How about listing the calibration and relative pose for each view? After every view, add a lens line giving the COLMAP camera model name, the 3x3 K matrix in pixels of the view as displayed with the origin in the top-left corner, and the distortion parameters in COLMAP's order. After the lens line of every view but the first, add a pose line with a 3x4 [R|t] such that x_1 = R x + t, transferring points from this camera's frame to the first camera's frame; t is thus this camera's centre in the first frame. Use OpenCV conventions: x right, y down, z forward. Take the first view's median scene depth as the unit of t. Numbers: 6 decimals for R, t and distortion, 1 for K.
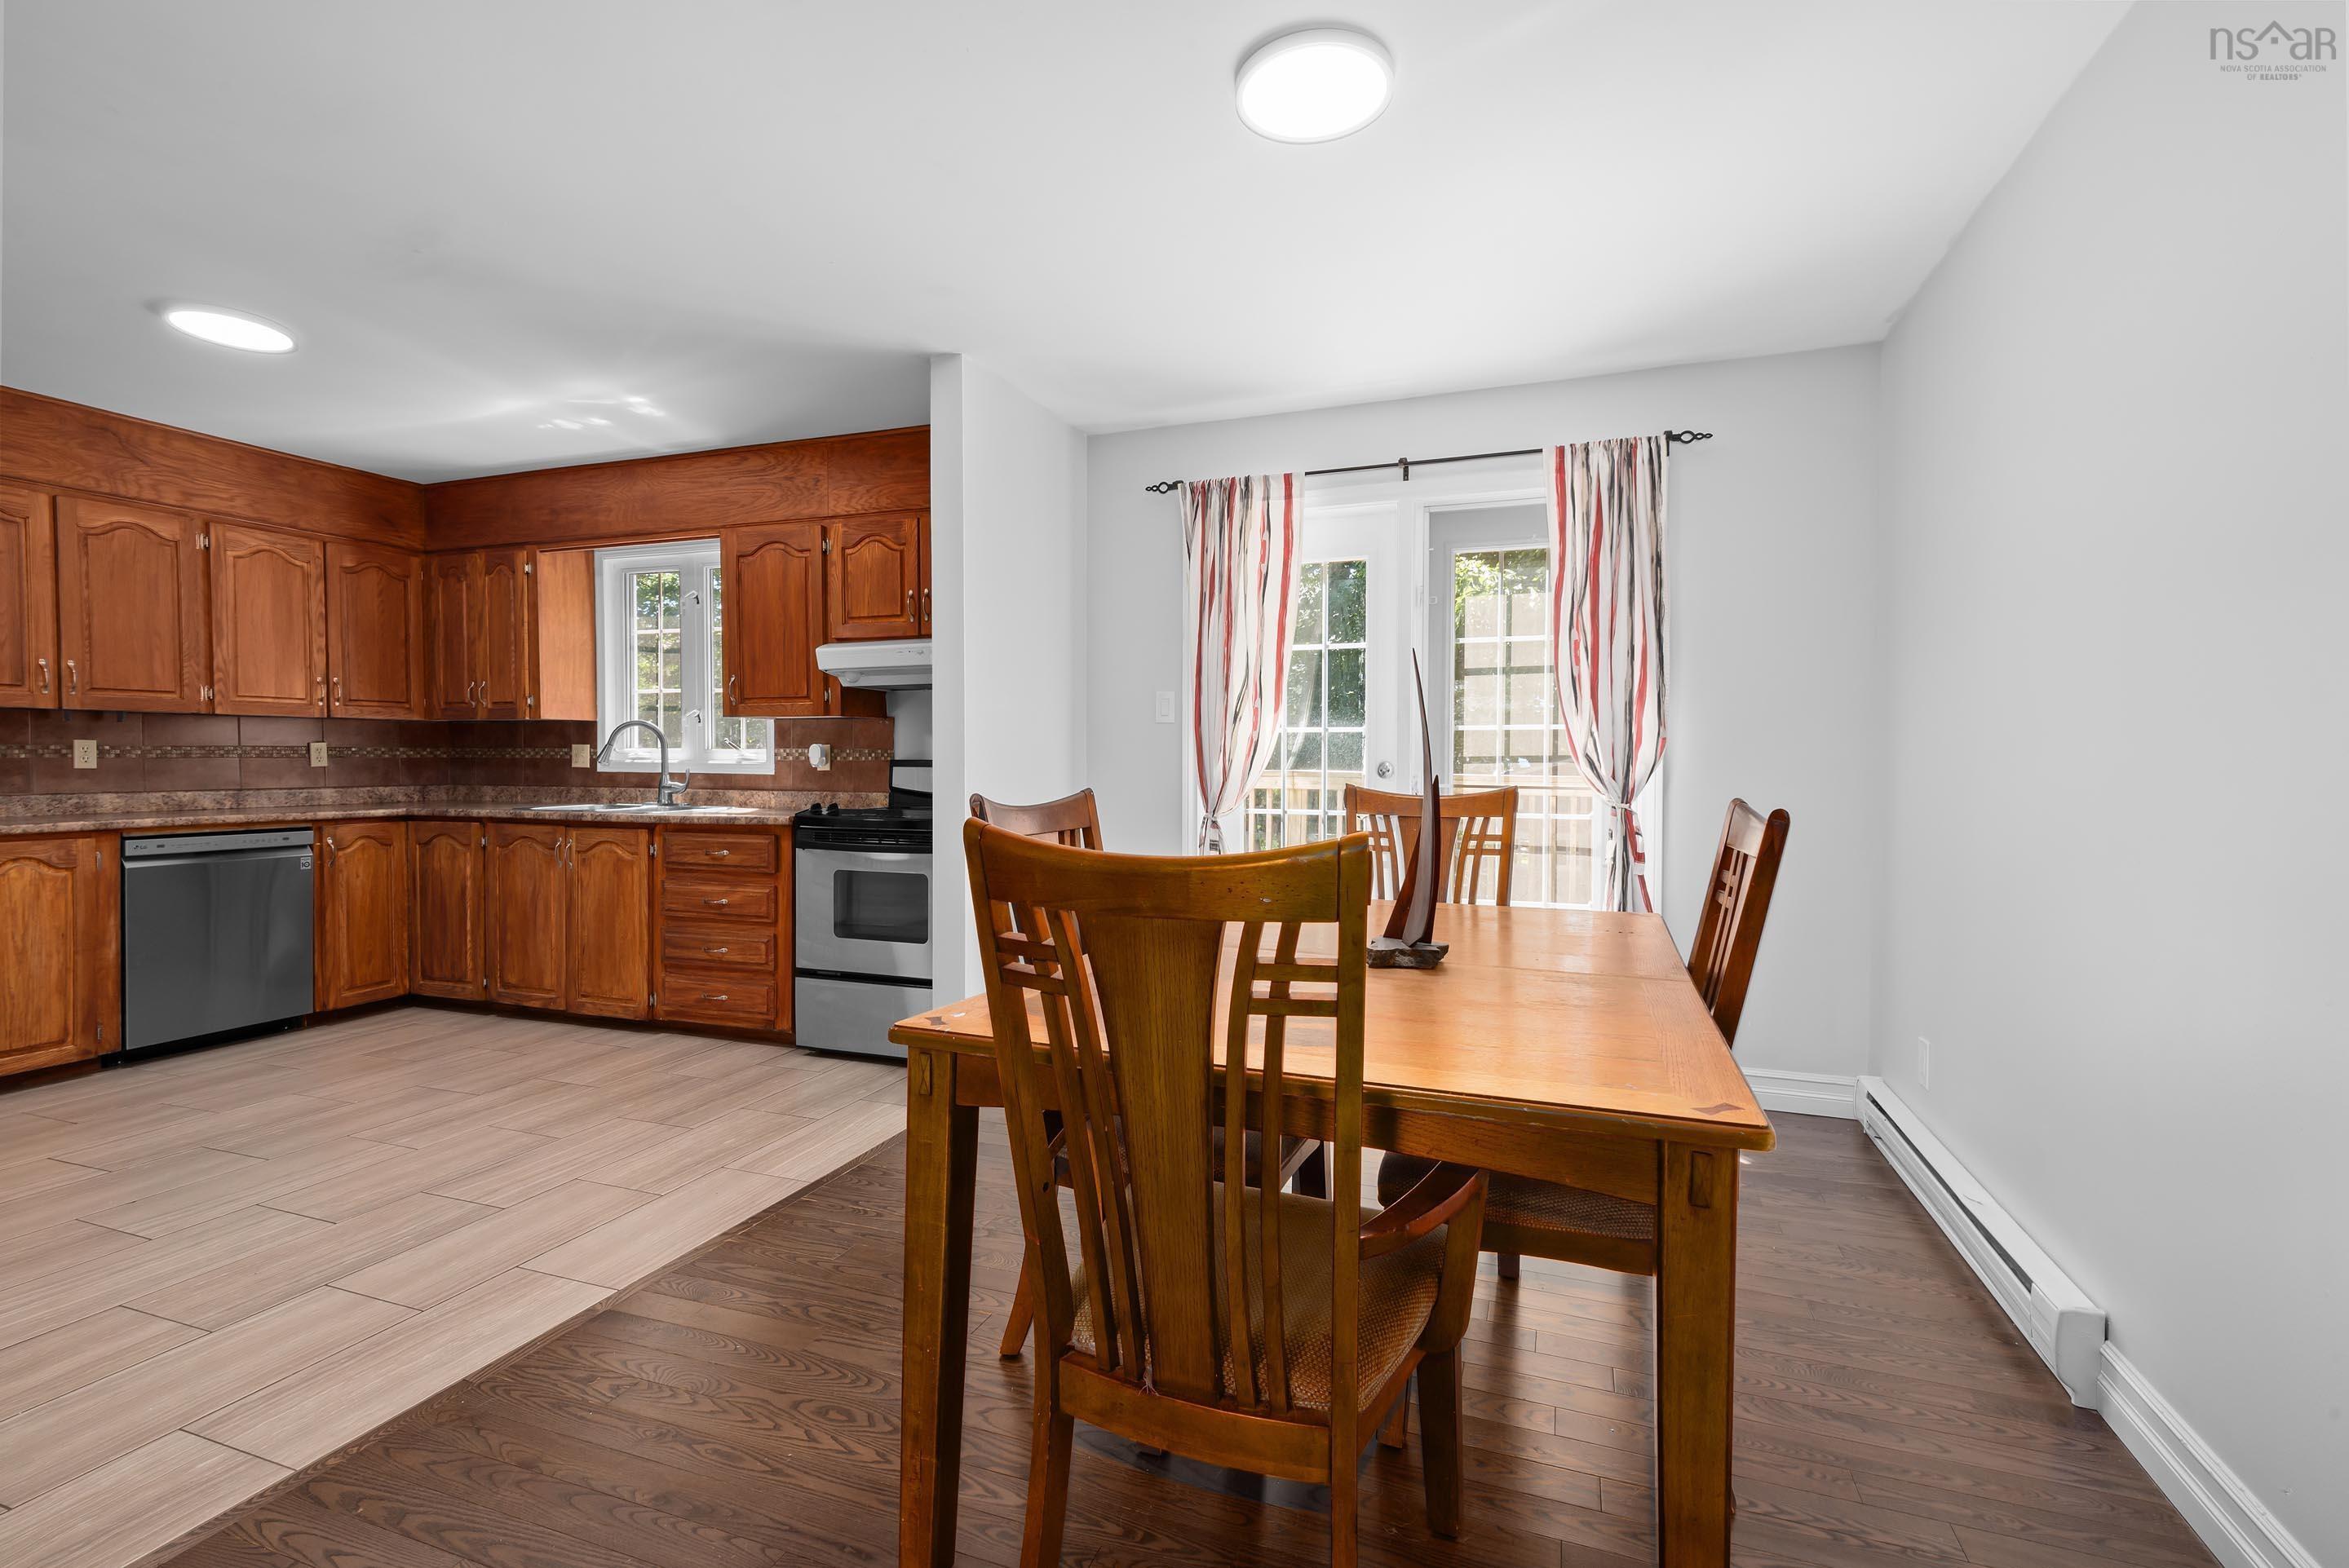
lens RADIAL K [[1070.5, 0, 1174.5], [0, 1070.5, 784.0], [0, 0, 1]] dist [0.018942, -0.000110]
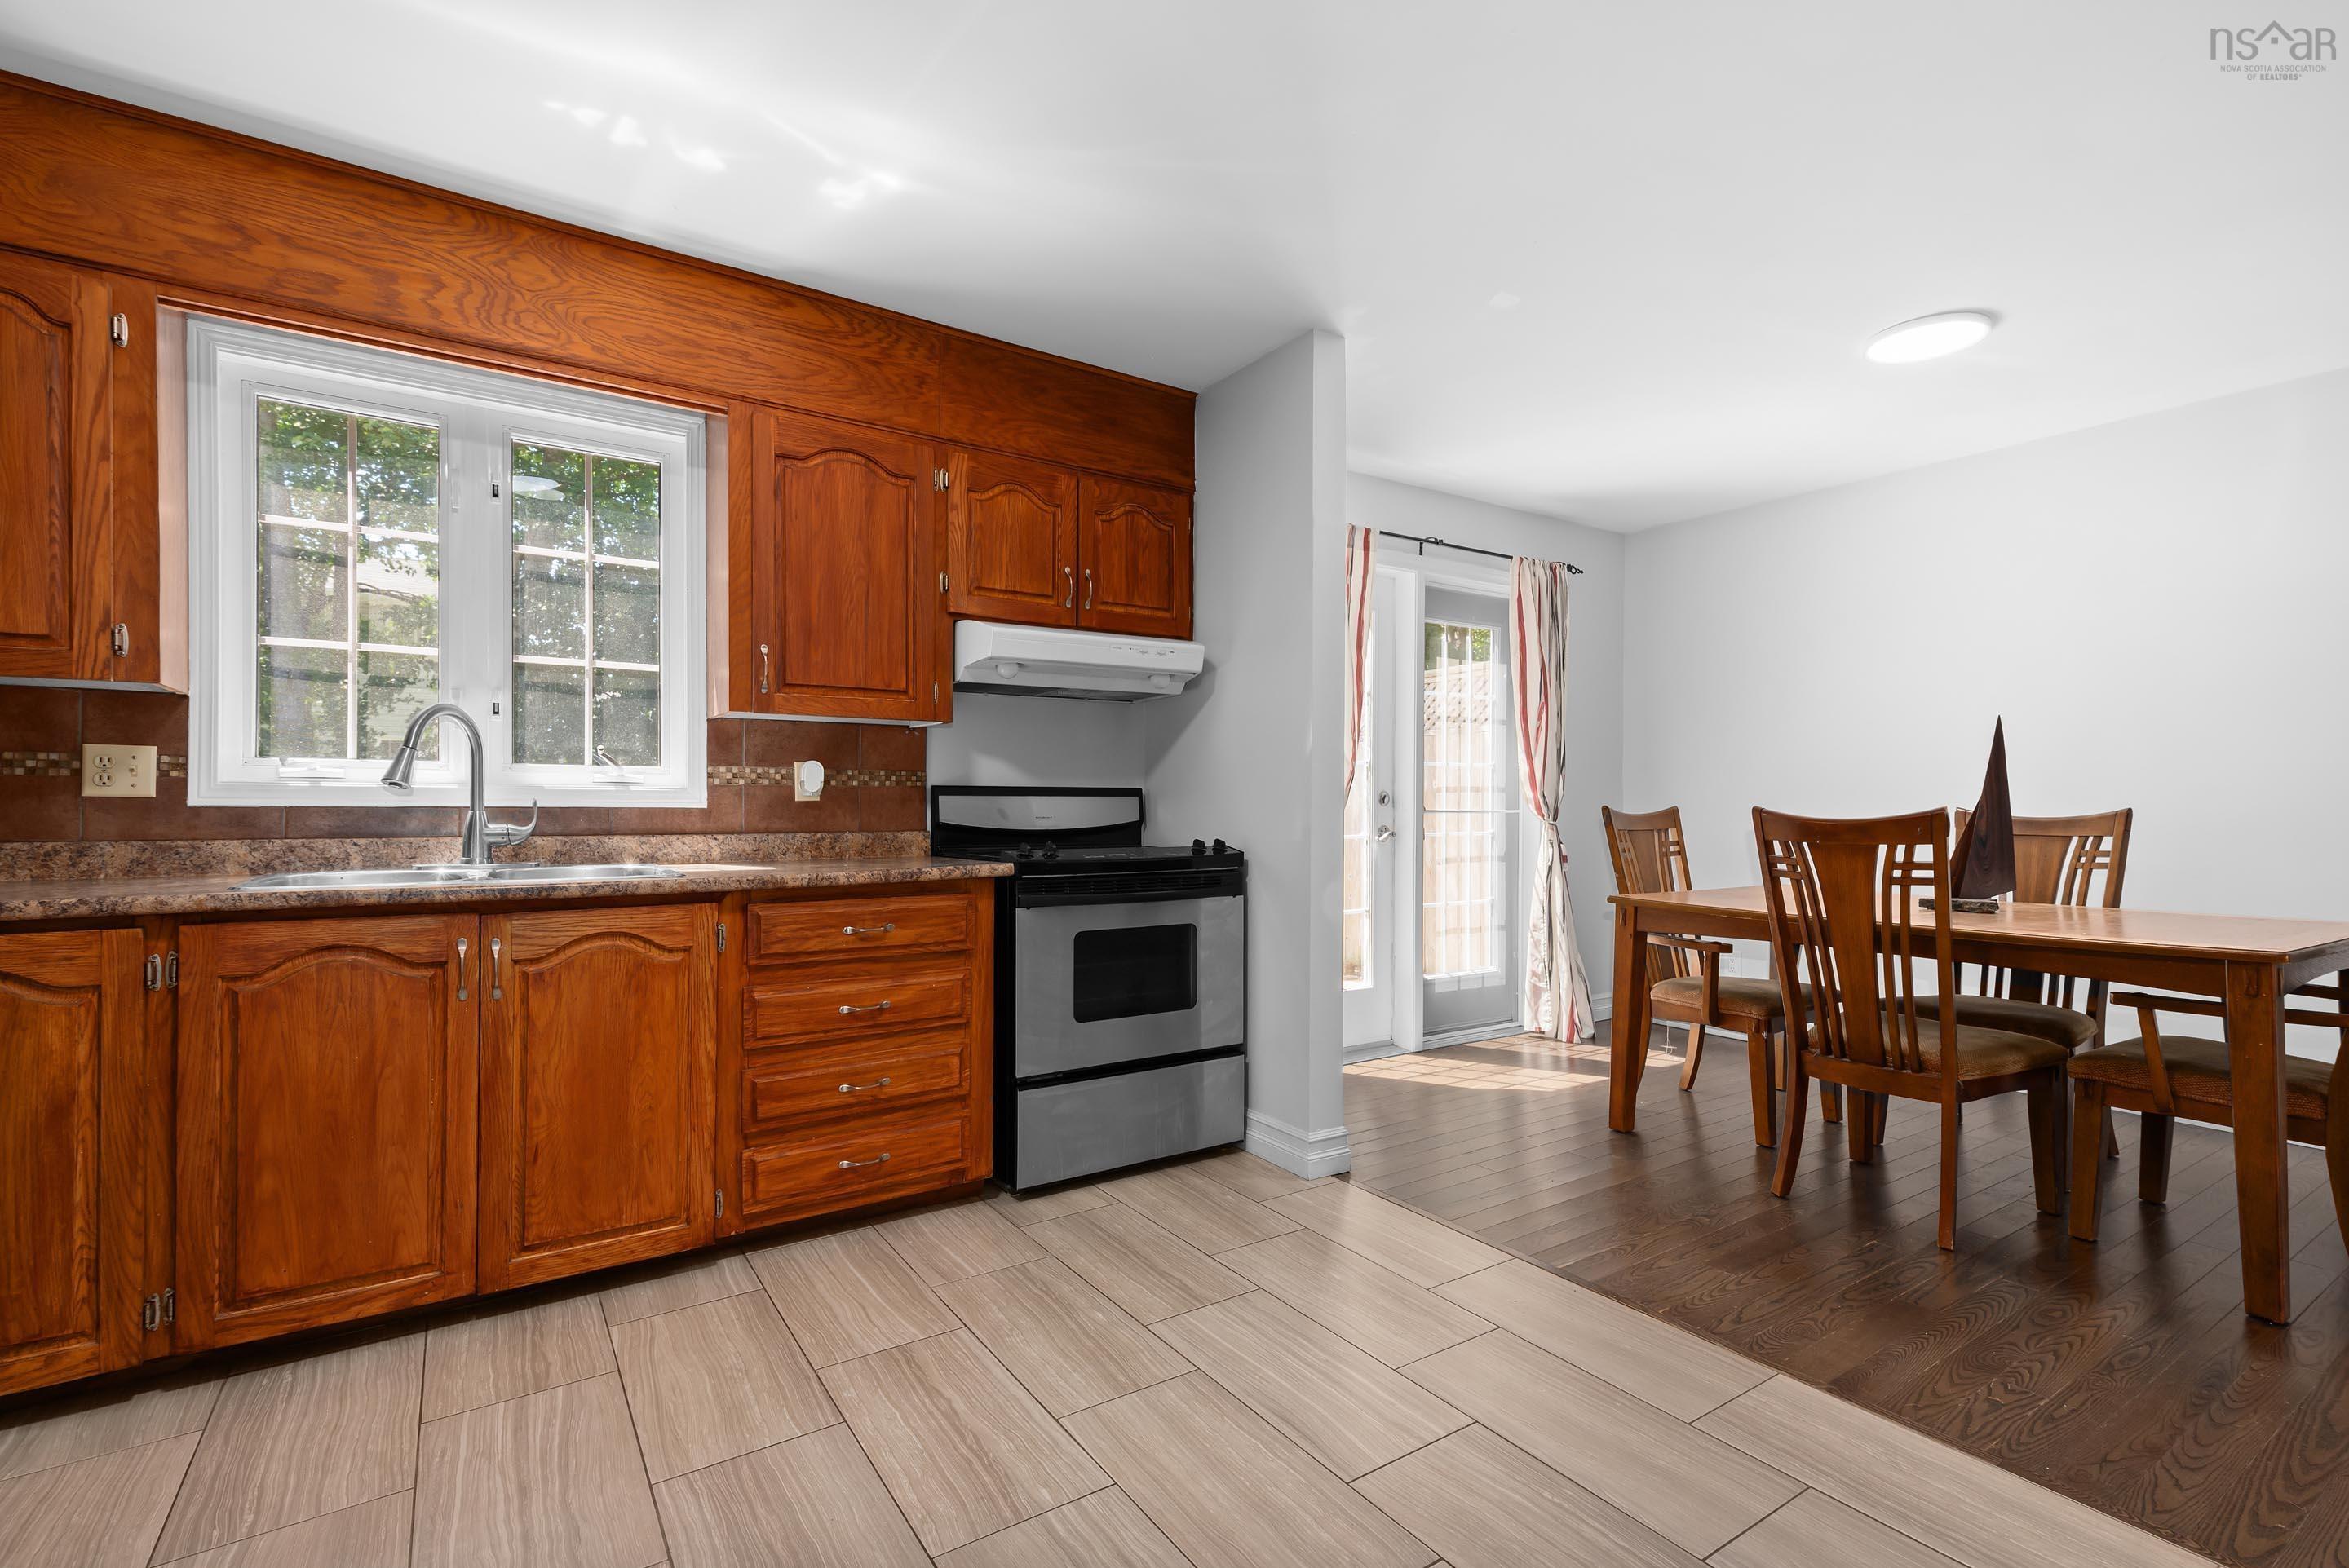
lens RADIAL K [[1076.8, 0, 1197.6], [0, 1076.8, 799.9], [0, 0, 1]] dist [0.017120, -0.000169]
pose [[0.575485, -0.000394, 0.817812, -0.803089], [0.021431, 0.999664, -0.014599, 0.002005], [-0.817531, 0.025928, 0.575300, 0.460264]]
